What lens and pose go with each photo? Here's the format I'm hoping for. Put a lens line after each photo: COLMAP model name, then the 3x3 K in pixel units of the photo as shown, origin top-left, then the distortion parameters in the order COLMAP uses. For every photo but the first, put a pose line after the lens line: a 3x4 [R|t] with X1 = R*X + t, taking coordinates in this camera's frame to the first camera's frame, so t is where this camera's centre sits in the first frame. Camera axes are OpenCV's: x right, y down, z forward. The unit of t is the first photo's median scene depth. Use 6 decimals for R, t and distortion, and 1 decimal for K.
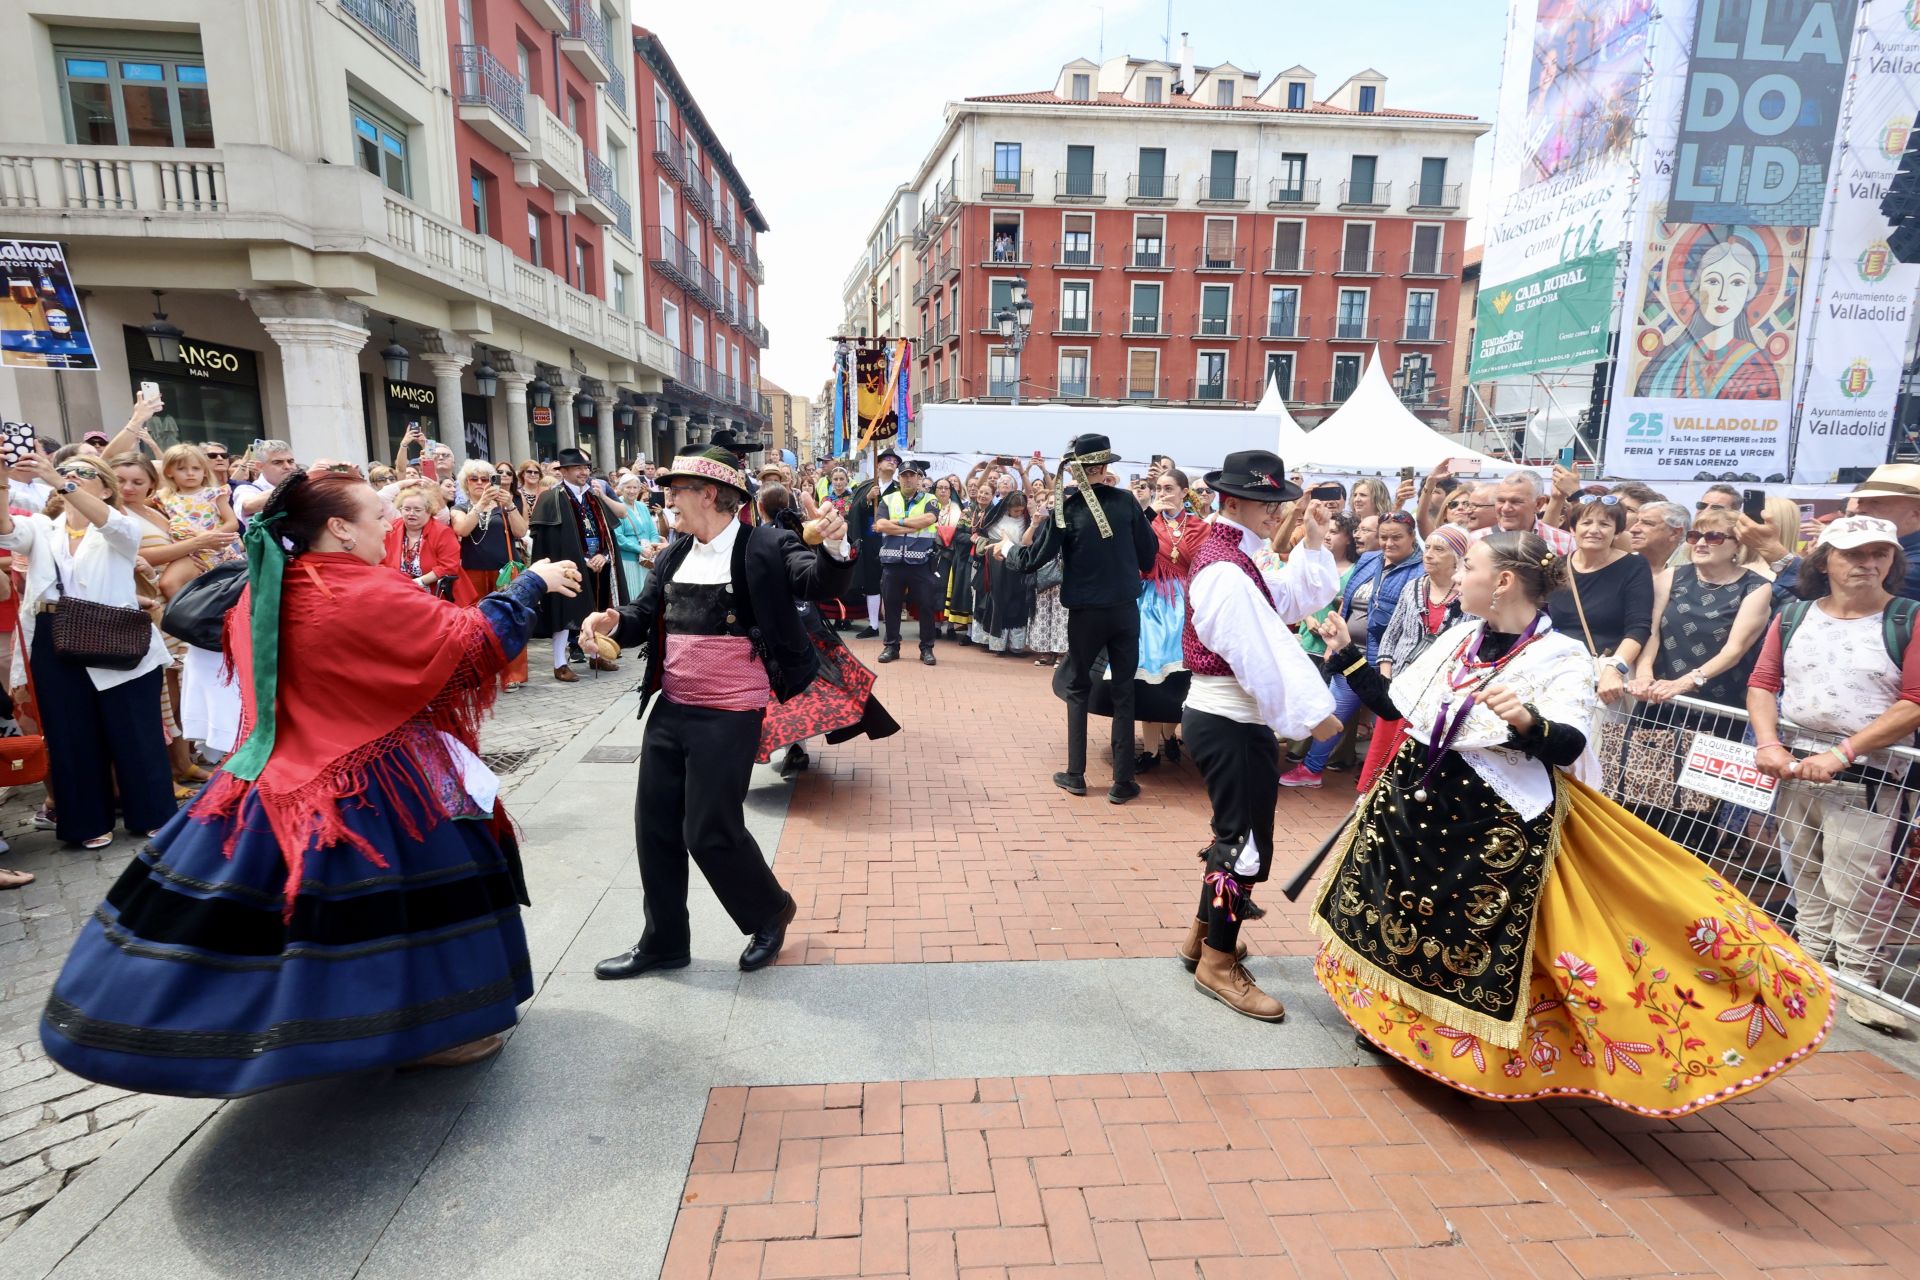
lens RADIAL K [[883.4, 0, 960.0], [0, 883.4, 640.0], [0, 0, 1]] dist [-0.002814, -0.000254]
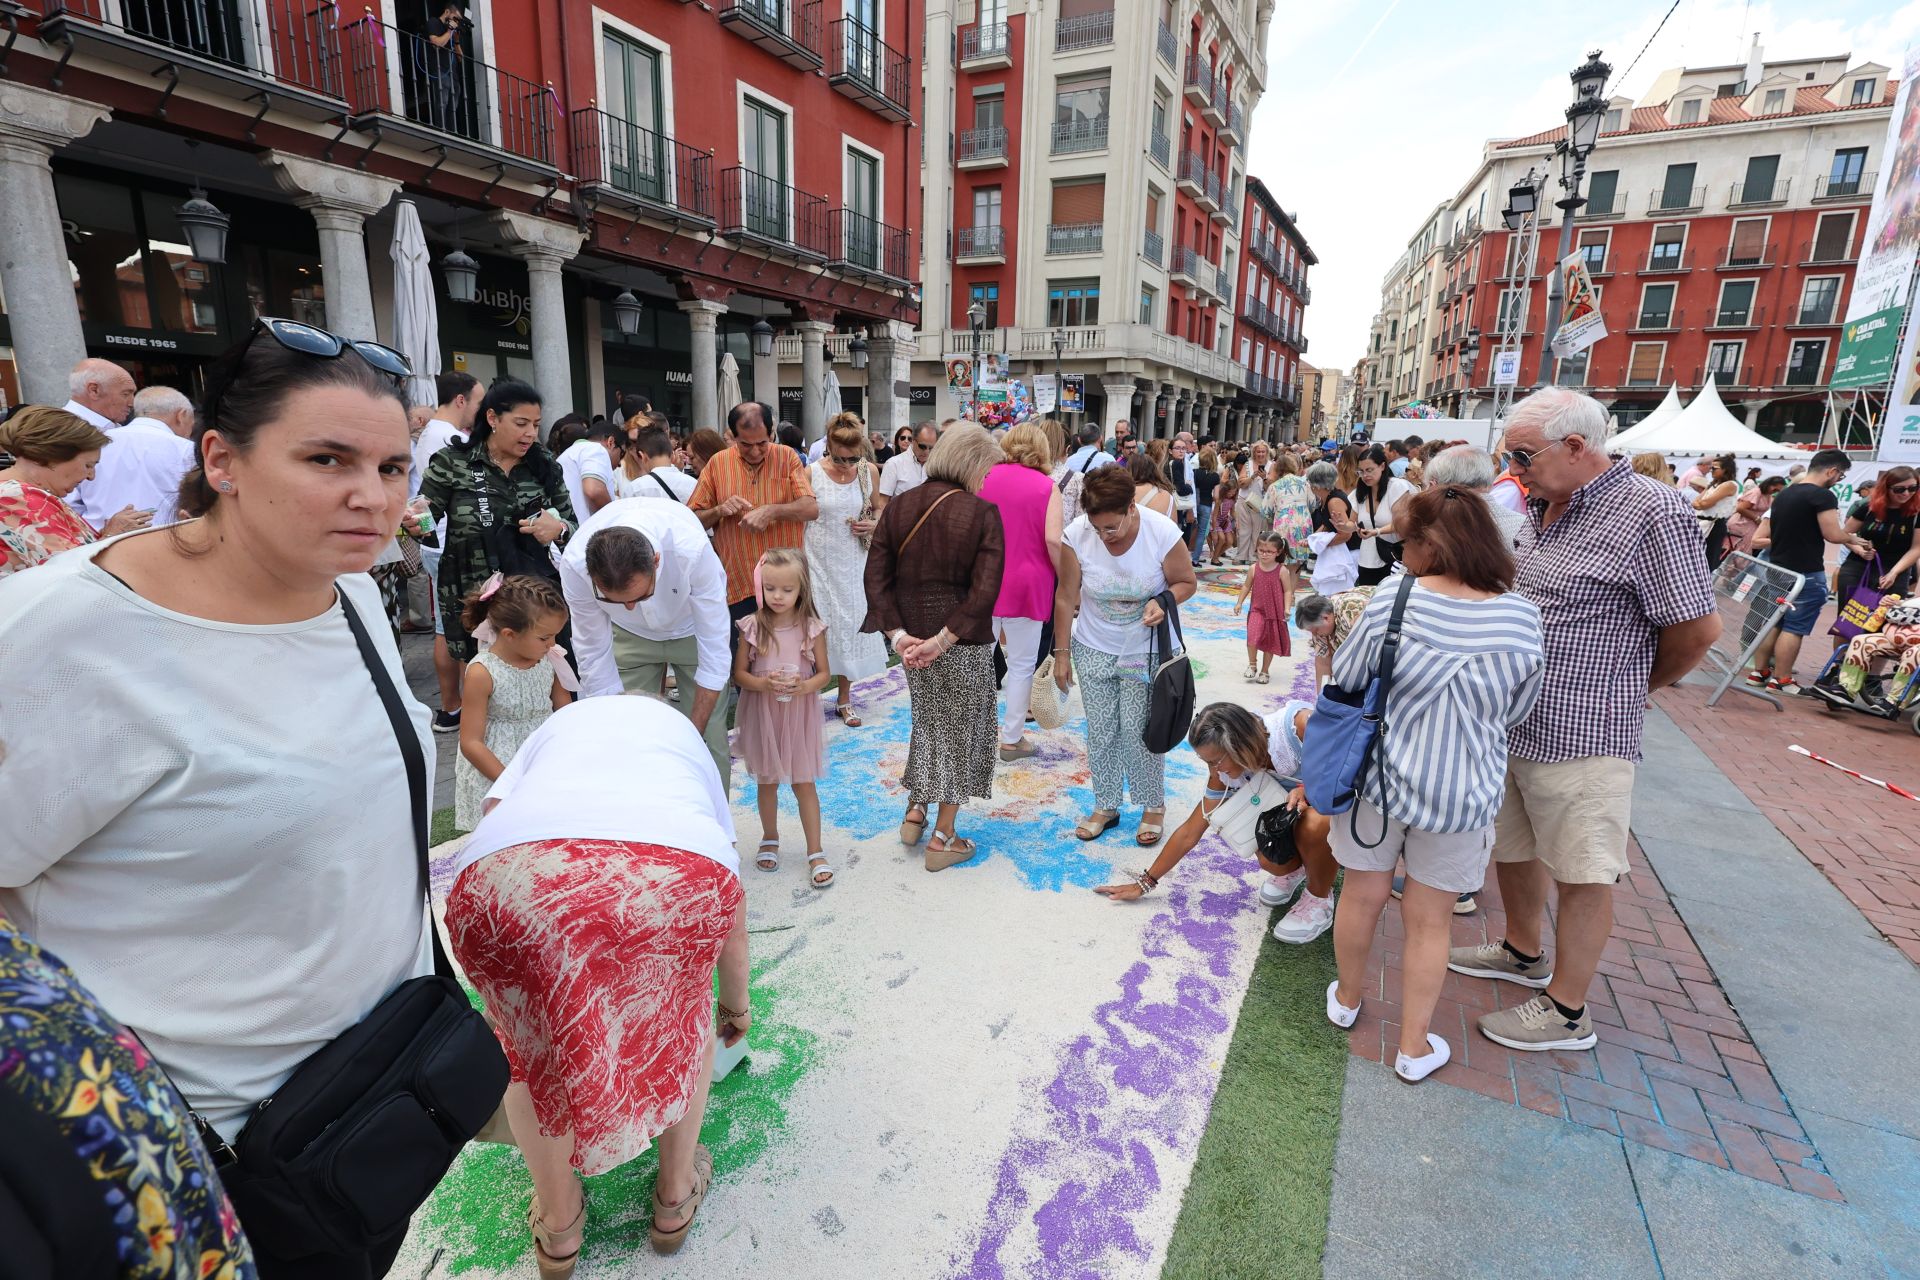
lens RADIAL K [[884.2, 0, 971.9], [0, 884.2, 640.7], [0, 0, 1]] dist [-0.004041, 0.000237]
pose [[0.854020, 0.123546, -0.505357, 0.088341], [-0.107757, 0.992335, 0.060496, 0.083288], [0.508957, 0.002790, 0.860787, -0.450953]]
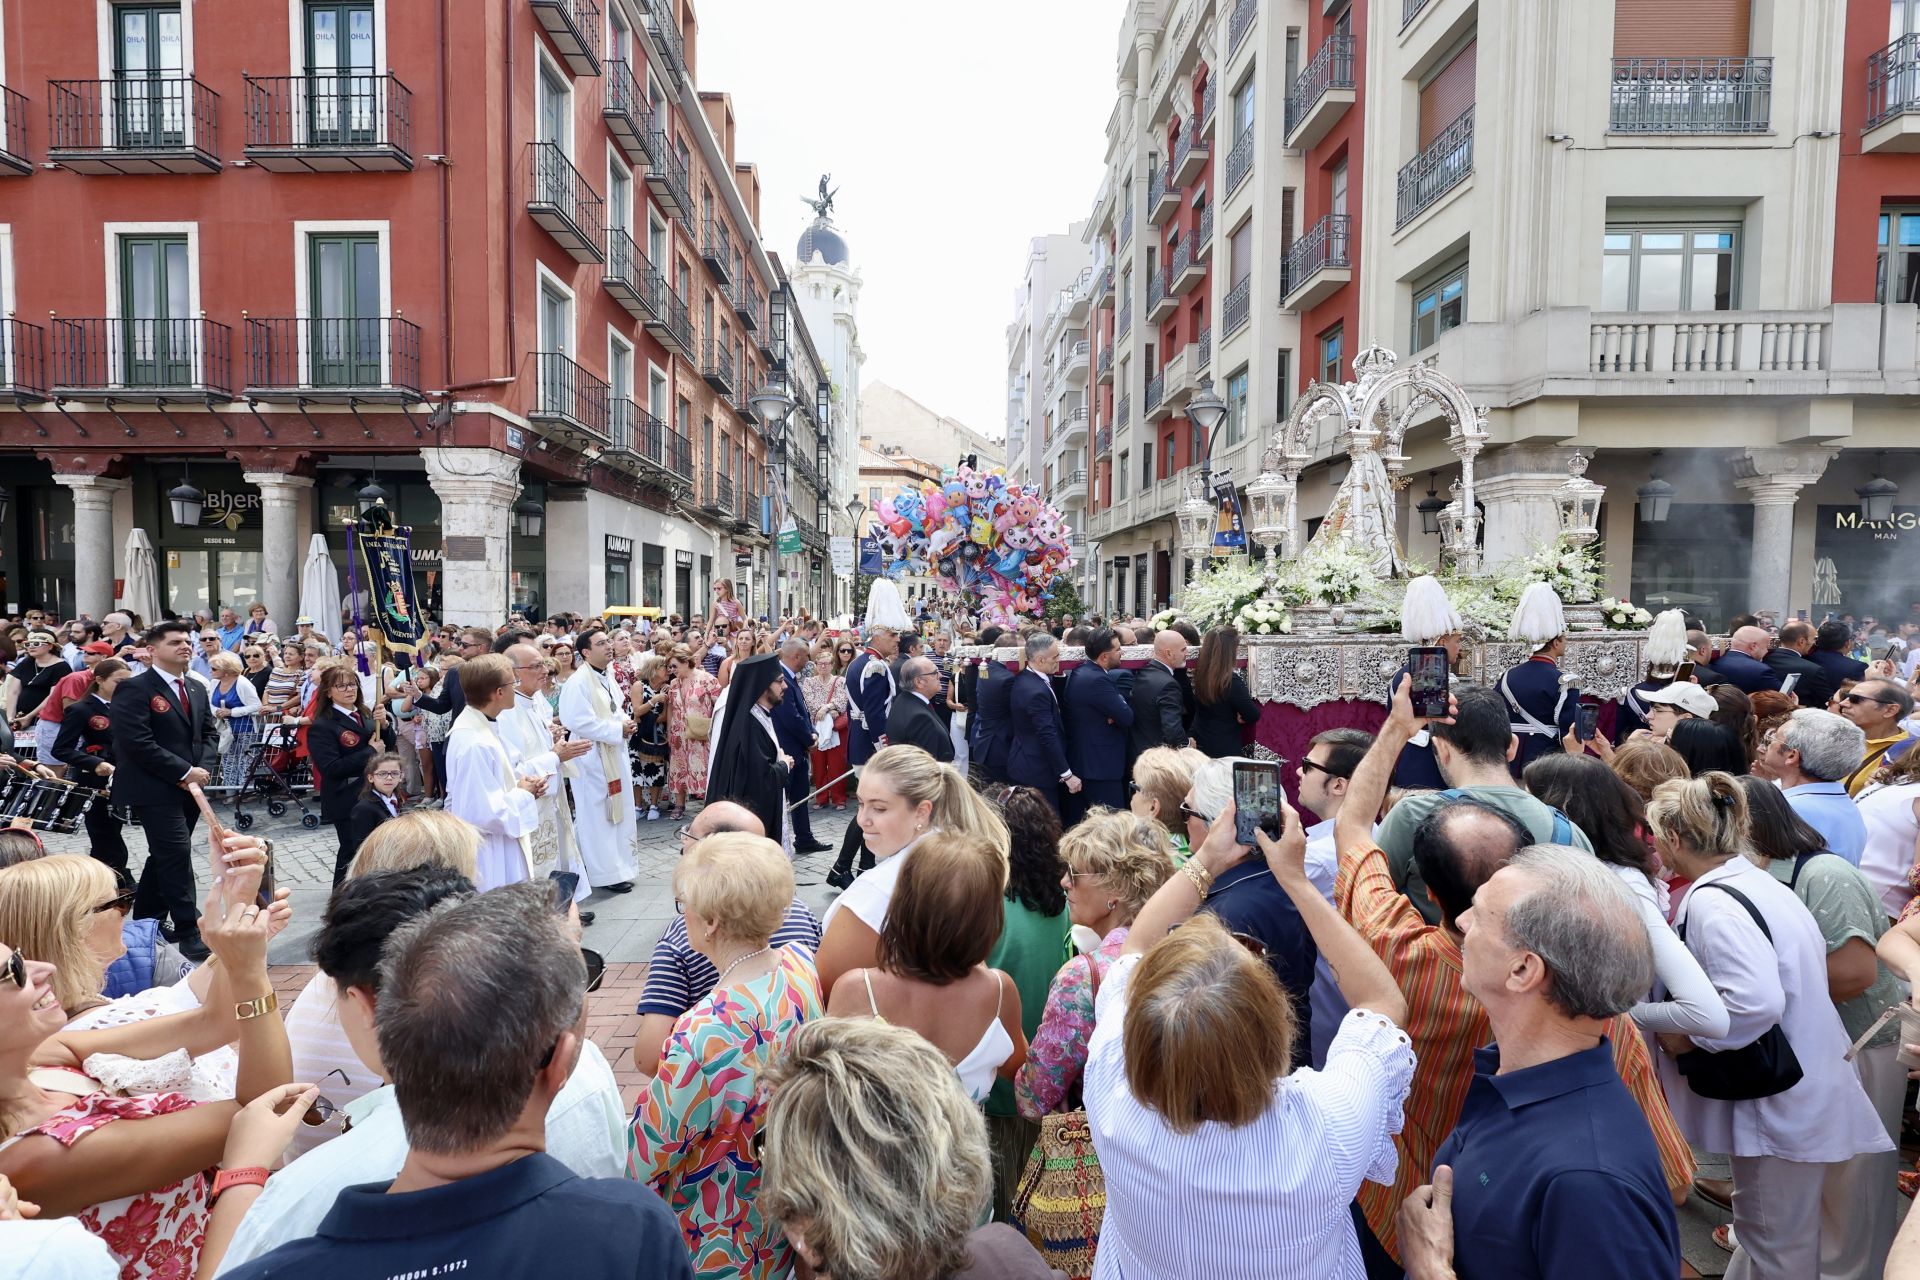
lens RADIAL K [[941.7, 0, 960.0], [0, 941.7, 640.0], [0, 0, 1]] dist [-0.004007, 0.001564]
pose [[-0.066597, 0.026882, -0.997418, 0.110907], [-0.181572, 0.982620, 0.038606, -0.035866], [0.981120, 0.183674, -0.060559, 0.157319]]
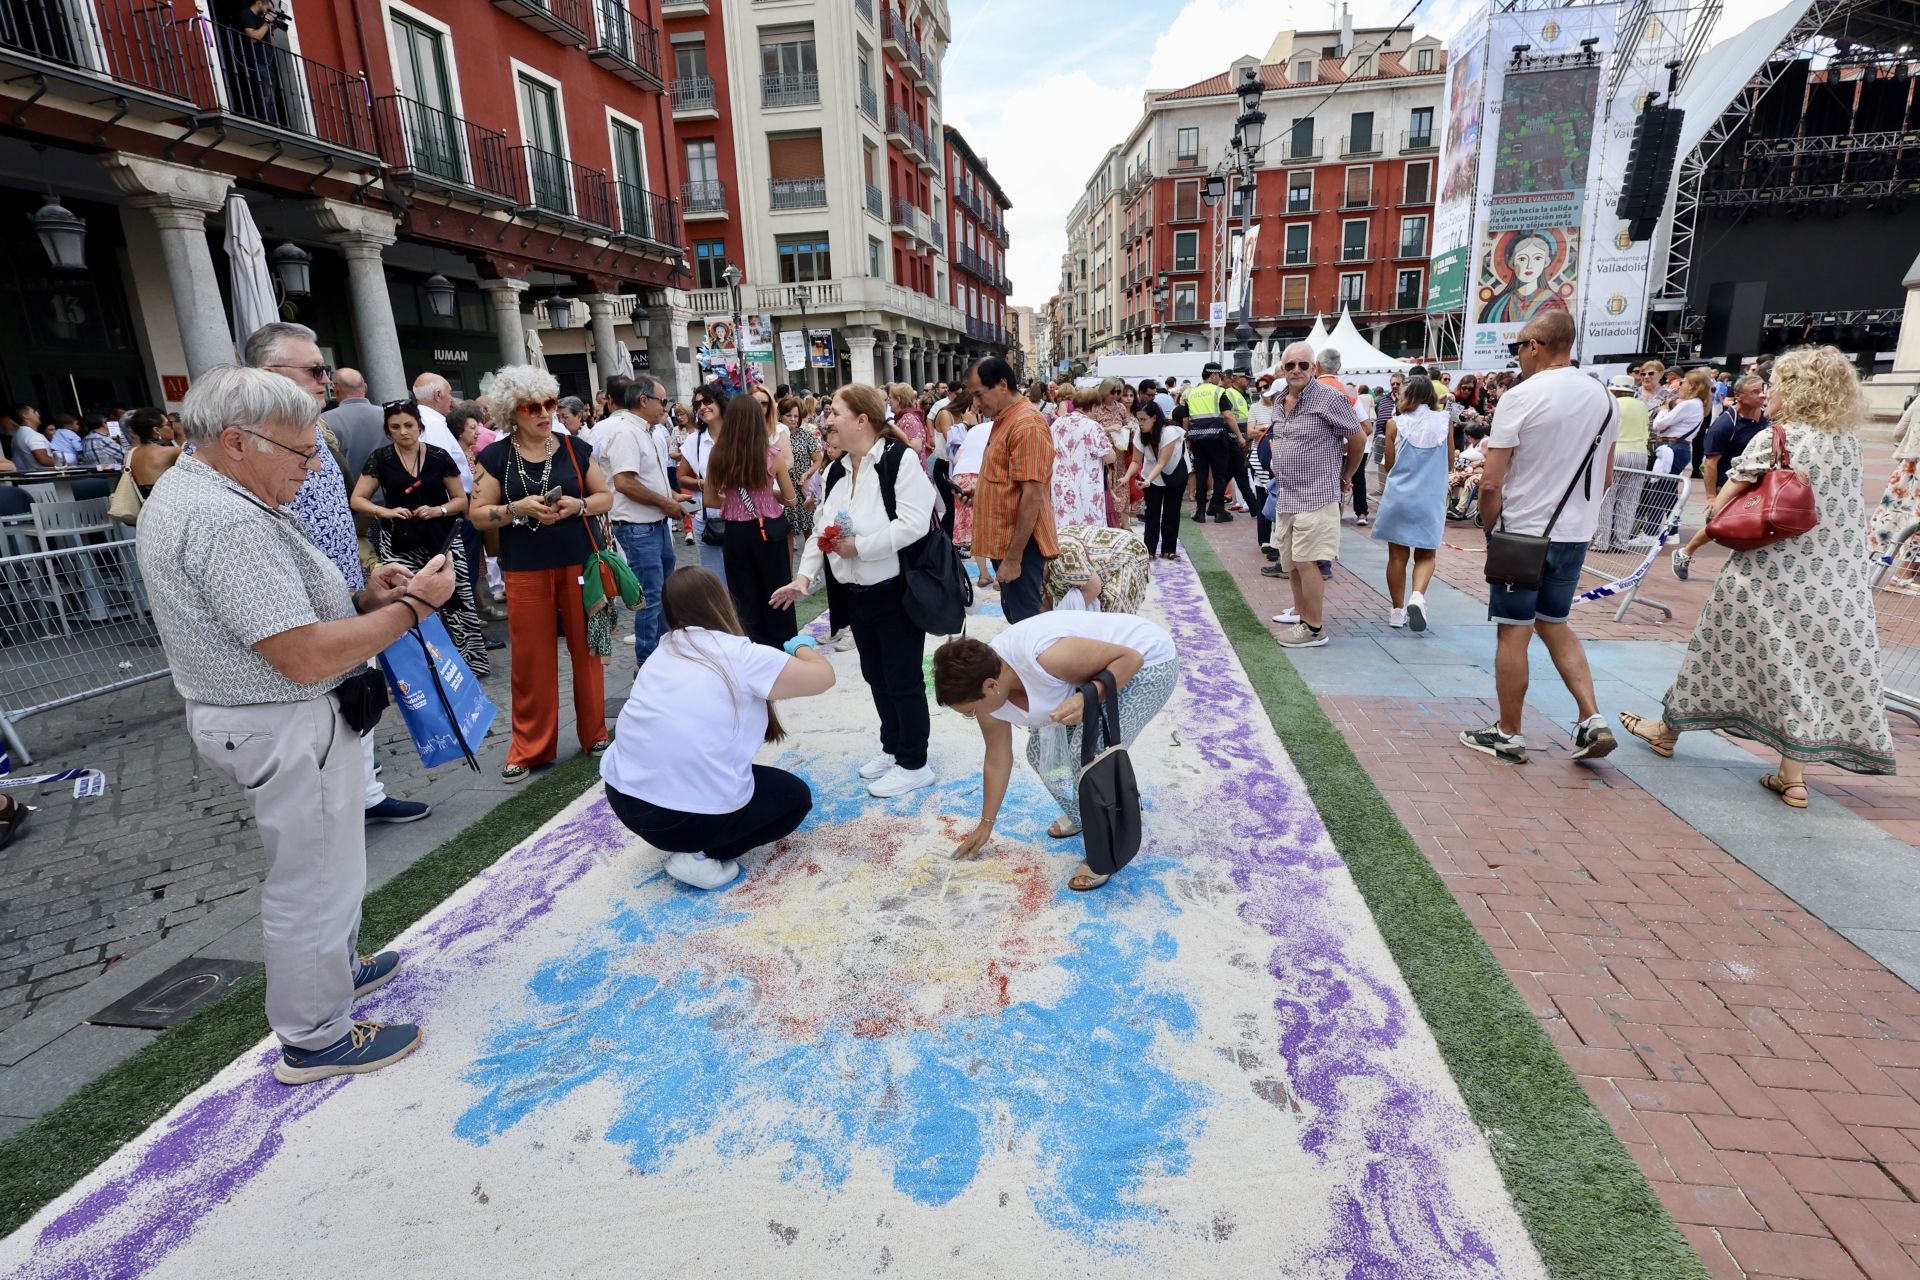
lens RADIAL K [[941.7, 0, 960.0], [0, 941.7, 640.0], [0, 0, 1]] dist [-0.004007, 0.001564]
pose [[0.970331, 0.011488, -0.241506, 0.072552], [0.007999, 0.996799, 0.079552, 0.098666], [0.241646, -0.079124, 0.967133, -0.540508]]
